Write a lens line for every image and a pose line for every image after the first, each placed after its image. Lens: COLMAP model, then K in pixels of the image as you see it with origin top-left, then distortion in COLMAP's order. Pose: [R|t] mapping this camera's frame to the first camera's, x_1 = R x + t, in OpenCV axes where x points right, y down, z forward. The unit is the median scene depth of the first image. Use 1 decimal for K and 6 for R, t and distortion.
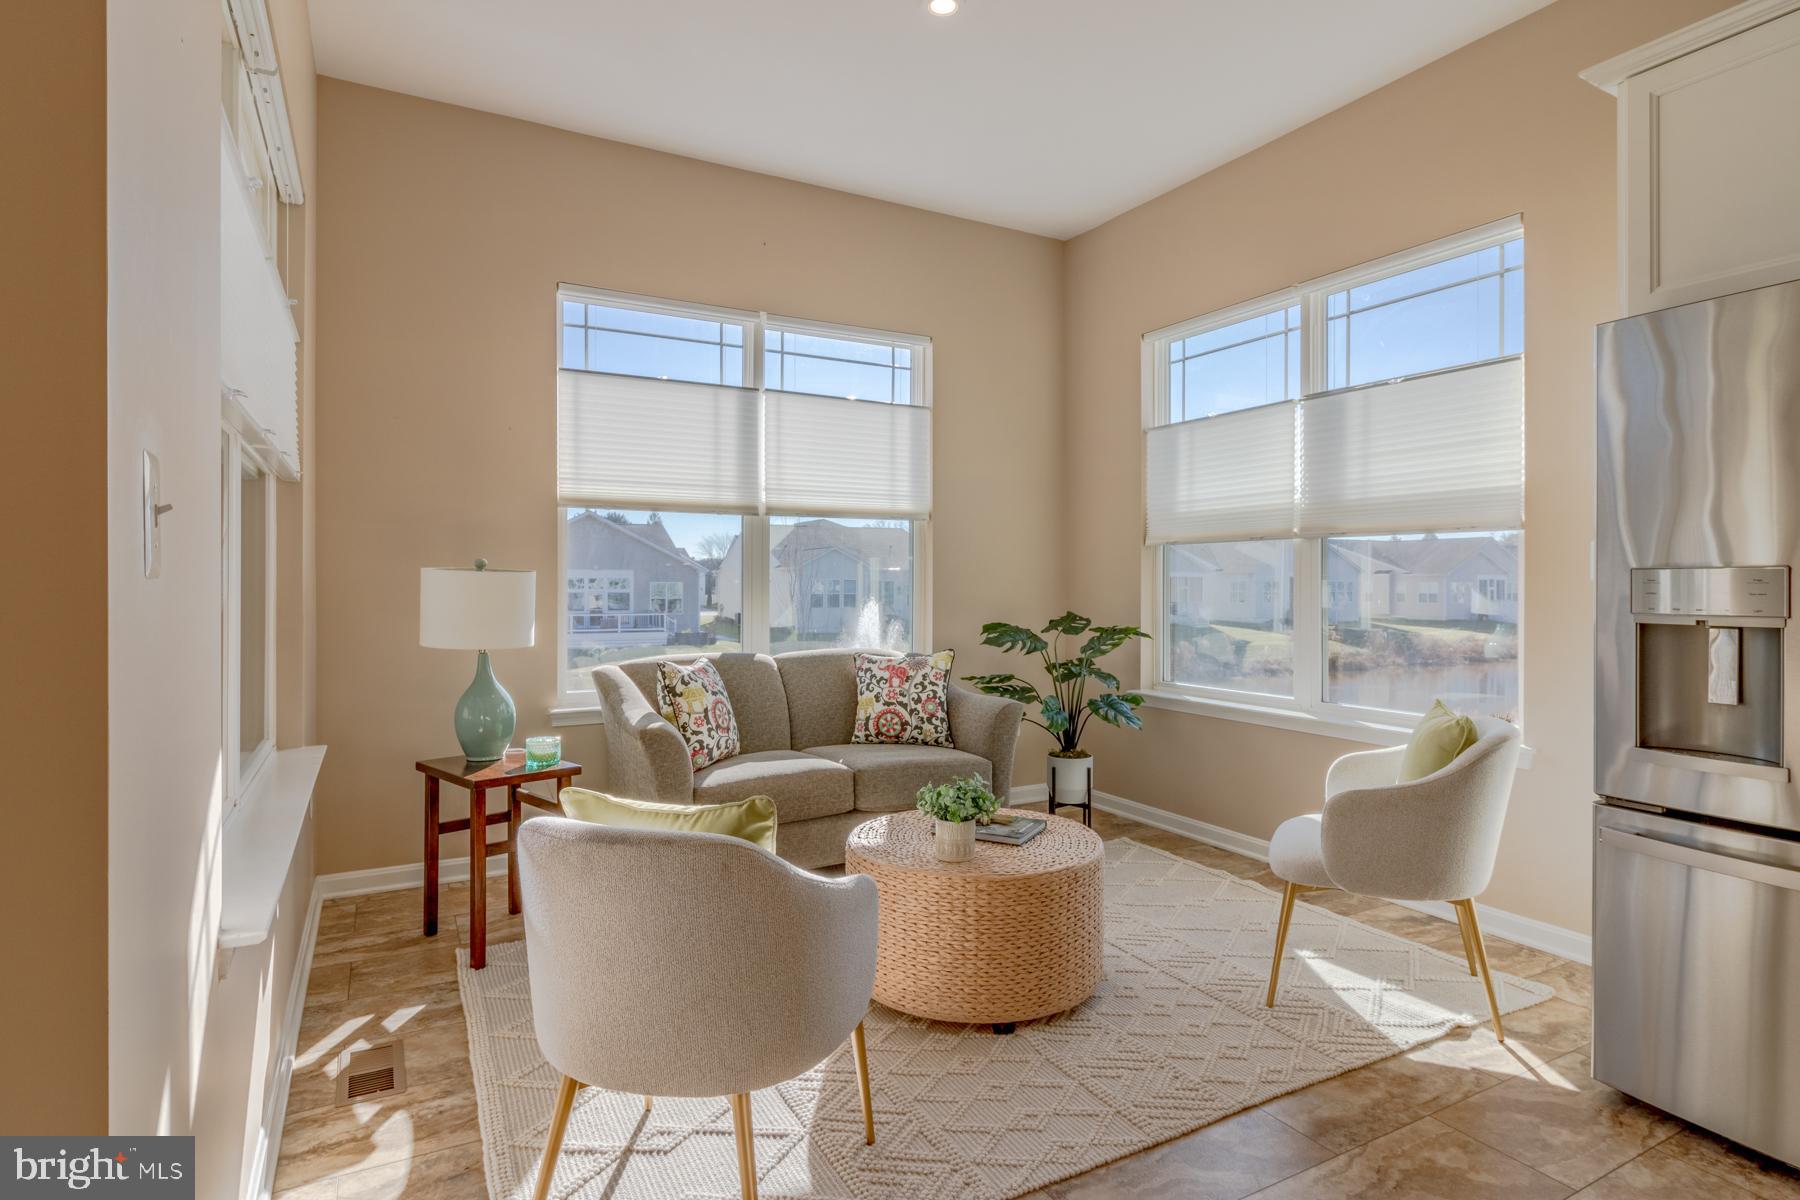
lens RADIAL K [[1004.8, 0, 913.0], [0, 1004.8, 596.9], [0, 0, 1]] dist [0.006806, 0.000560]
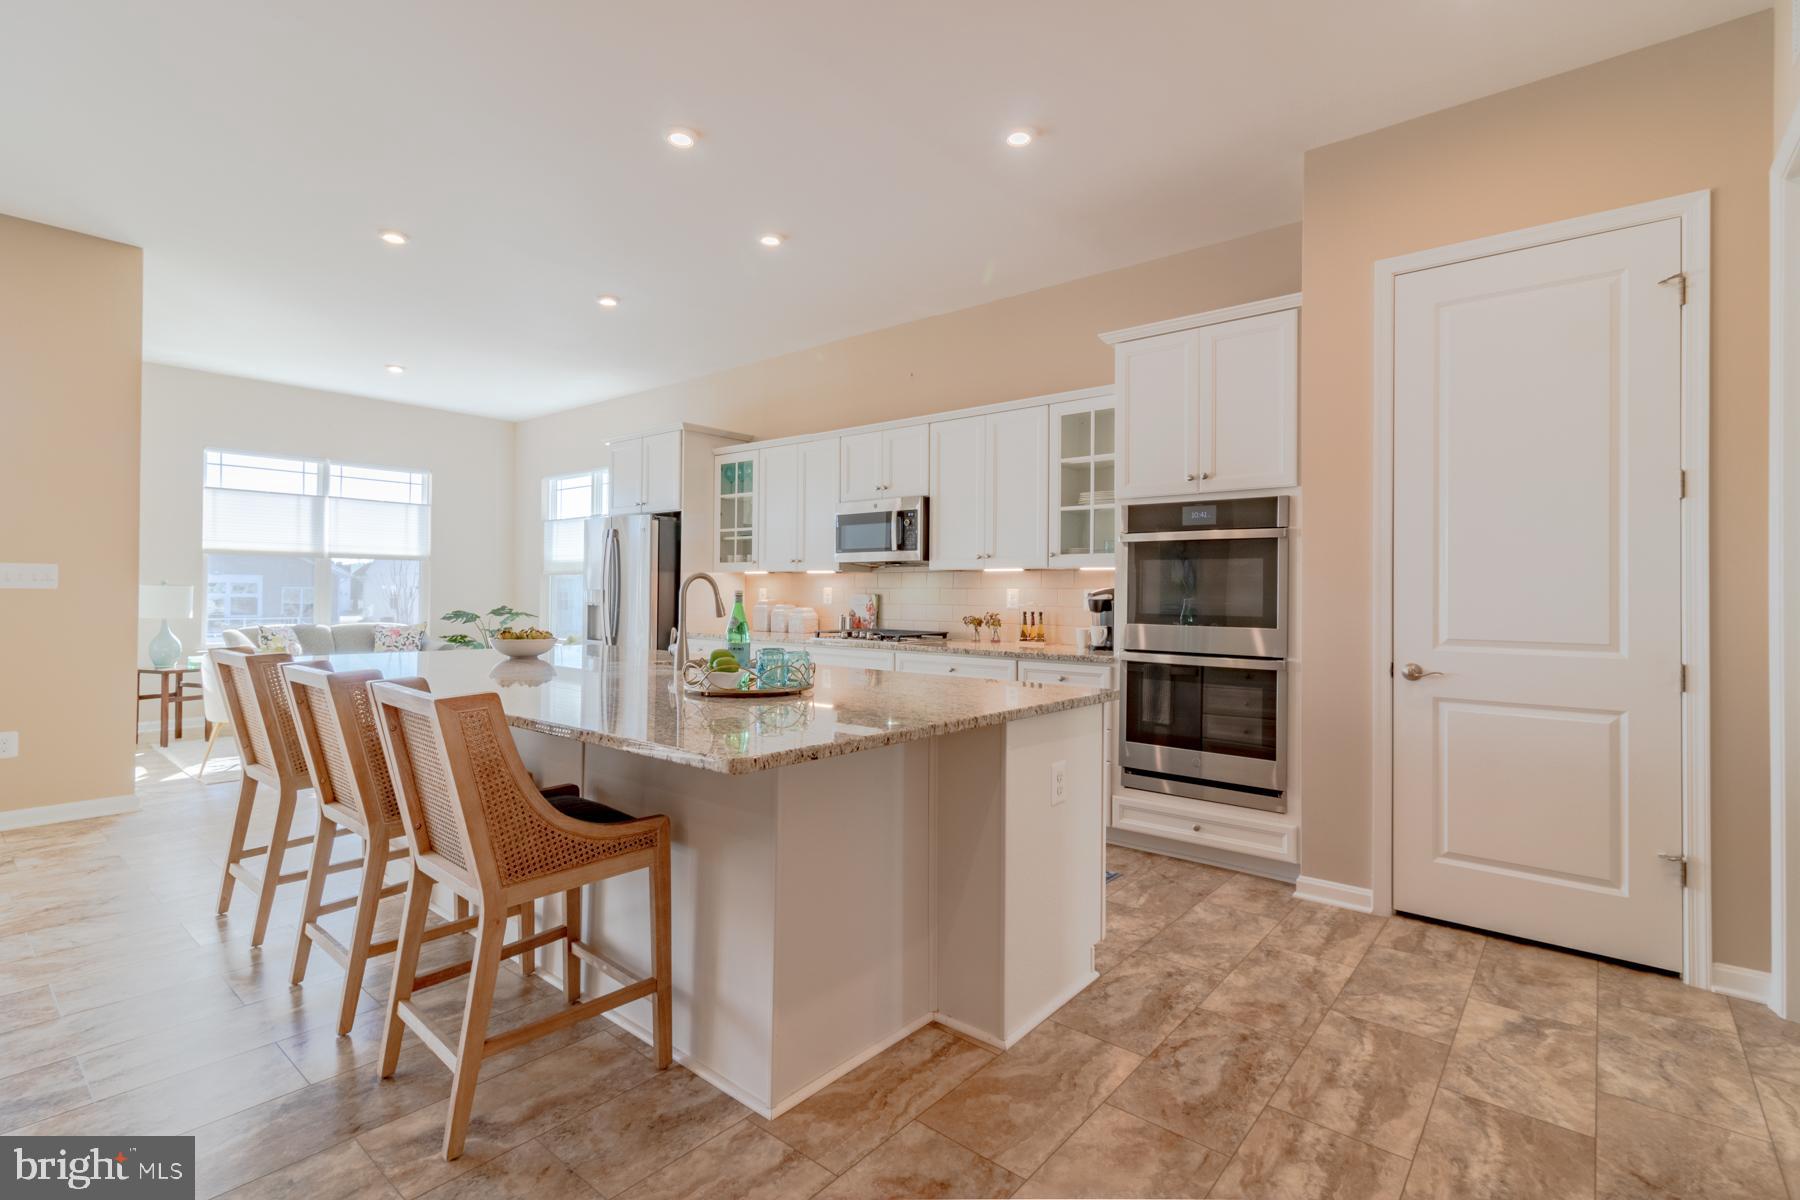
lens RADIAL K [[812.8, 0, 905.2], [0, 812.8, 584.3], [0, 0, 1]] dist [0.000441, -0.000081]
pose [[0.922078, 0.010192, 0.386869, 0.299875], [-0.001633, 0.999747, -0.022447, 0.008422], [-0.387000, 0.020066, 0.921861, -0.990159]]
